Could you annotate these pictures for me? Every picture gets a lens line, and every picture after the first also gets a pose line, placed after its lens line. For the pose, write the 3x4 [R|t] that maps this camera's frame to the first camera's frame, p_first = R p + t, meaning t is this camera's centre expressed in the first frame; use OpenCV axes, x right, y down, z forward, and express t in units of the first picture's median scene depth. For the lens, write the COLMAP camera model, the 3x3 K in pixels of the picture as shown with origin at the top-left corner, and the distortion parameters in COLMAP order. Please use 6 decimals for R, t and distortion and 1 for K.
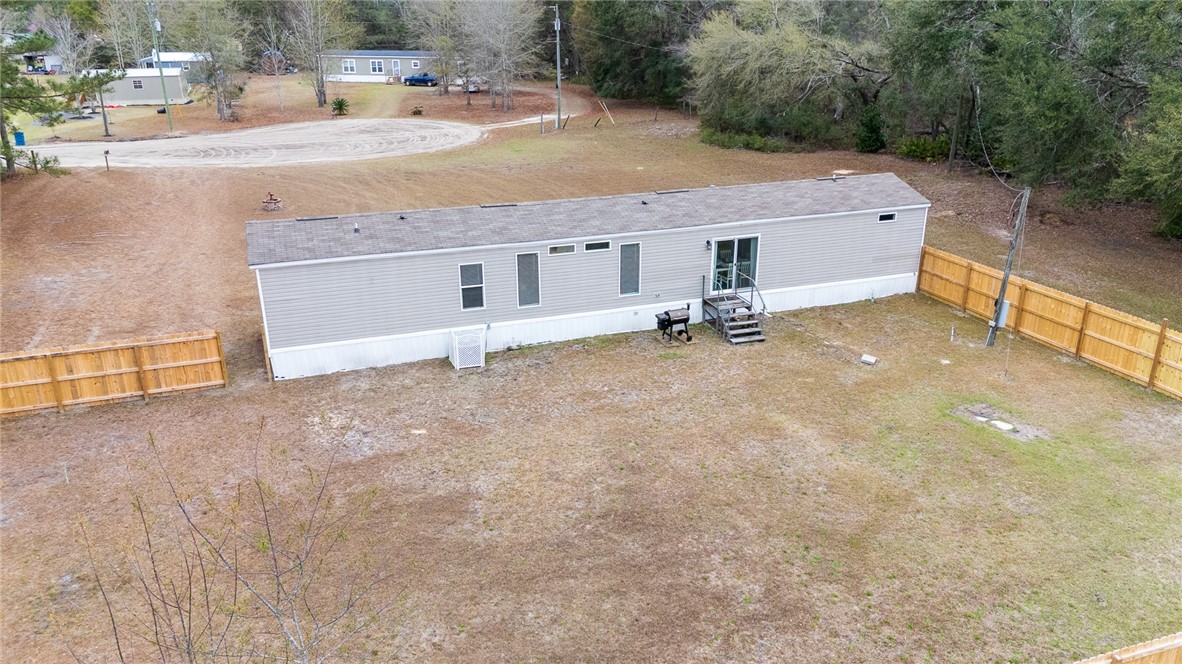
lens RADIAL K [[869.4, 0, 593.1], [0, 869.4, 328.1], [0, 0, 1]] dist [0.062790, -0.052197]
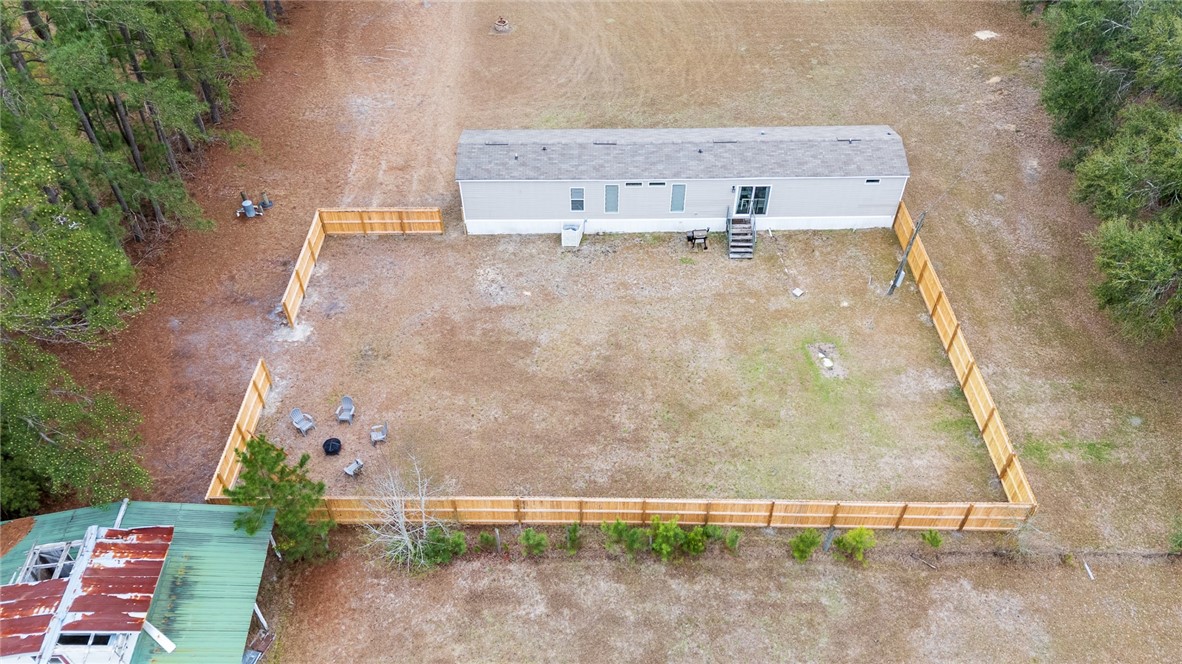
lens RADIAL K [[869.4, 0, 592.5], [0, 869.4, 336.4], [0, 0, 1]] dist [0.062790, -0.052197]
pose [[0.944002, 0.231397, -0.235193, 0.359811], [-0.113550, 0.897141, 0.426901, -0.552832], [0.309784, -0.376289, 0.873178, -0.588293]]
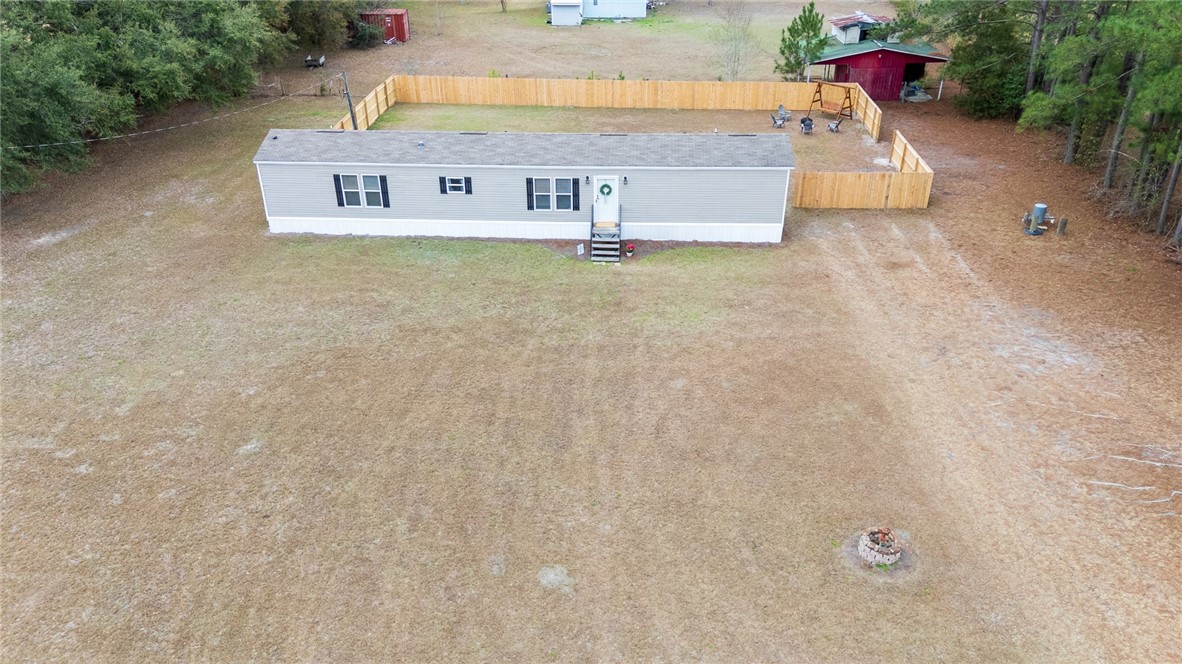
lens RADIAL K [[869.4, 0, 595.2], [0, 869.4, 331.2], [0, 0, 1]] dist [0.062790, -0.052197]
pose [[-0.924823, -0.178356, 0.335993, -0.653685], [0.138730, 0.664295, 0.734484, -1.033958], [-0.354198, 0.725880, -0.589612, 2.241602]]
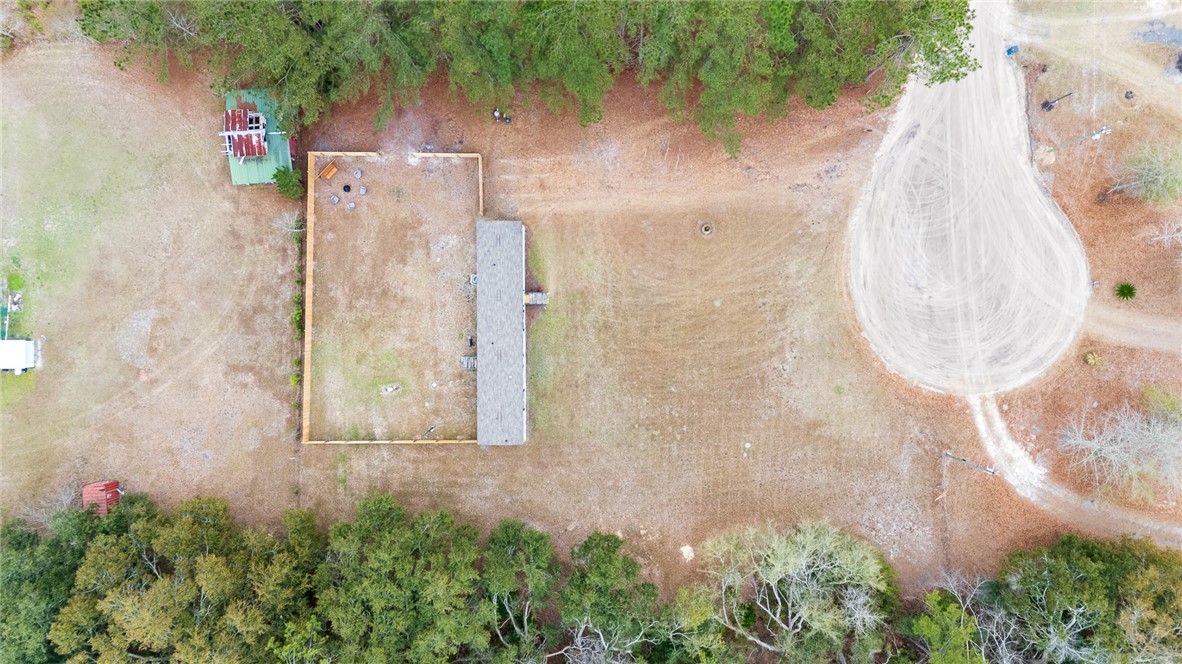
lens RADIAL K [[869.4, 0, 596.9], [0, 869.4, 327.8], [0, 0, 1]] dist [0.062790, -0.052197]
pose [[-0.333554, 0.942530, 0.019462, -0.197544], [-0.299036, -0.125359, 0.945972, -3.550508], [0.894046, 0.309713, 0.323665, 0.374669]]
